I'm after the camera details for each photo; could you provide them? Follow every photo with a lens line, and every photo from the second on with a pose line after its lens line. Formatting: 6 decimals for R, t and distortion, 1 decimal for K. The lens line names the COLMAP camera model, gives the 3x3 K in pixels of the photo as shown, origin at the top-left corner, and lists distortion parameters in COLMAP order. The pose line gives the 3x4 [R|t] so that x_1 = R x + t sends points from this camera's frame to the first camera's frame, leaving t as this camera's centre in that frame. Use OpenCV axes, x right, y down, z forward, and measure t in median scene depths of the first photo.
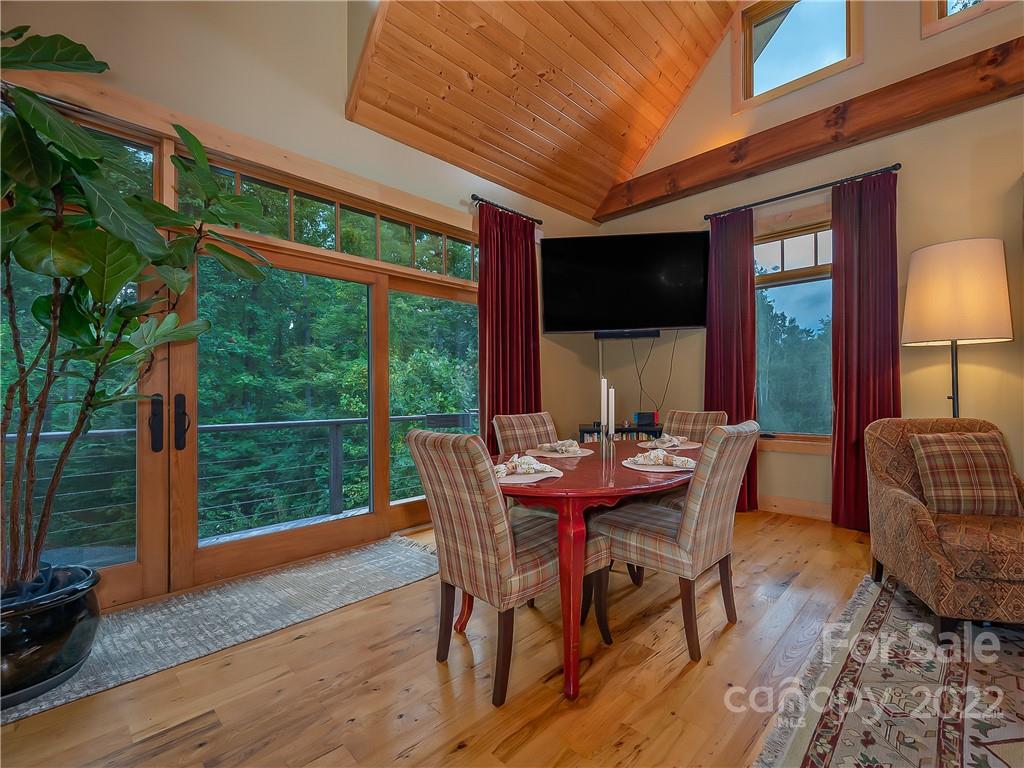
lens RADIAL K [[413.5, 0, 538.6], [0, 413.5, 388.1], [0, 0, 1]] dist [-0.001284, -0.000105]
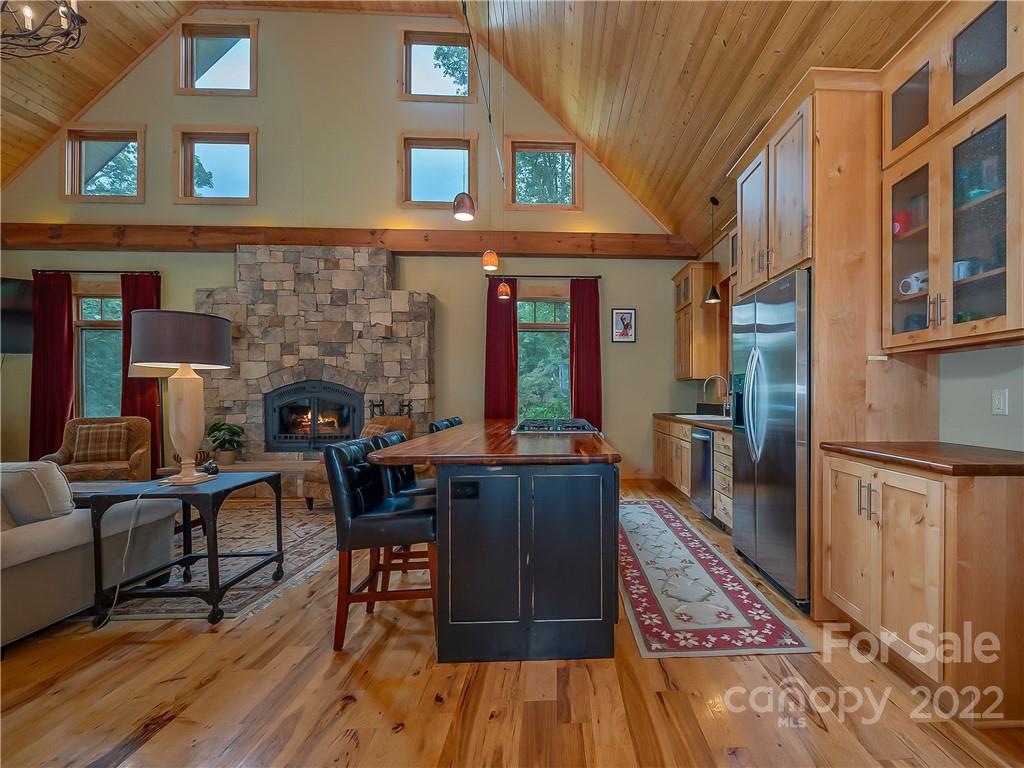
lens RADIAL K [[432.2, 0, 537.9], [0, 432.2, 396.5], [0, 0, 1]] dist [0.000087, -0.000552]
pose [[0.692523, 0.006299, 0.721369, 0.560742], [-0.010912, 0.999939, 0.001744, -0.031611], [-0.721314, -0.009079, 0.692549, -1.187056]]
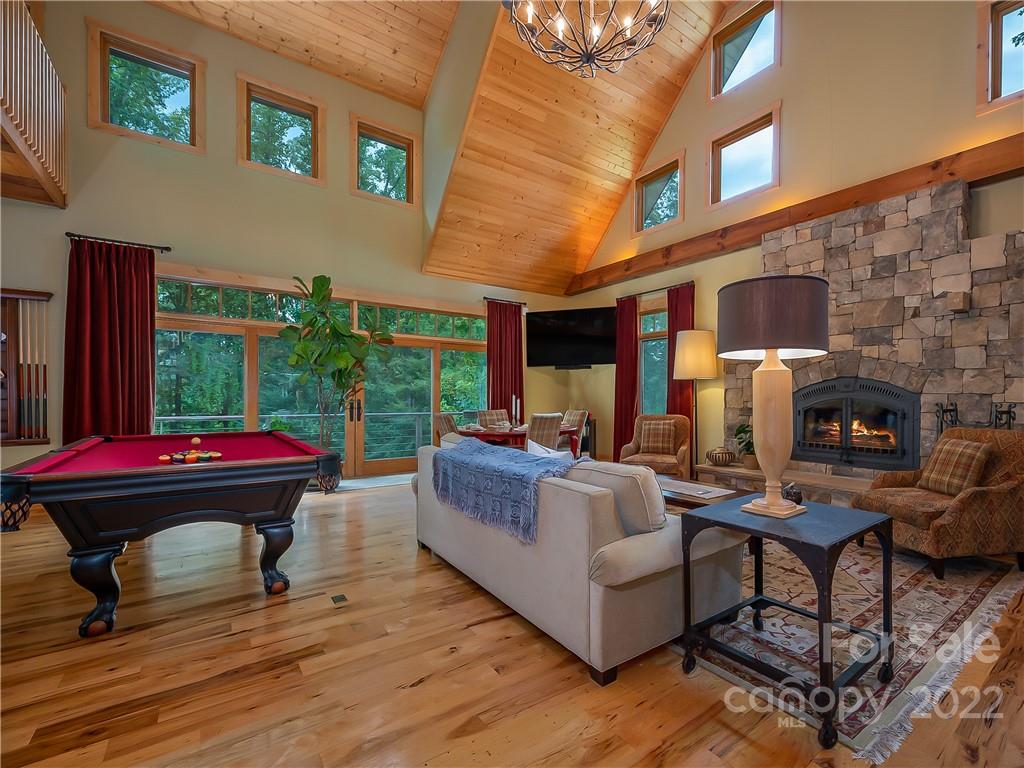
lens RADIAL K [[432.2, 0, 537.9], [0, 432.2, 396.5], [0, 0, 1]] dist [0.000087, -0.000552]
pose [[0.976102, 0.010690, -0.217050, 0.511905], [-0.008309, 0.999895, 0.011878, -0.029615], [0.217154, -0.009791, 0.976088, -0.886421]]
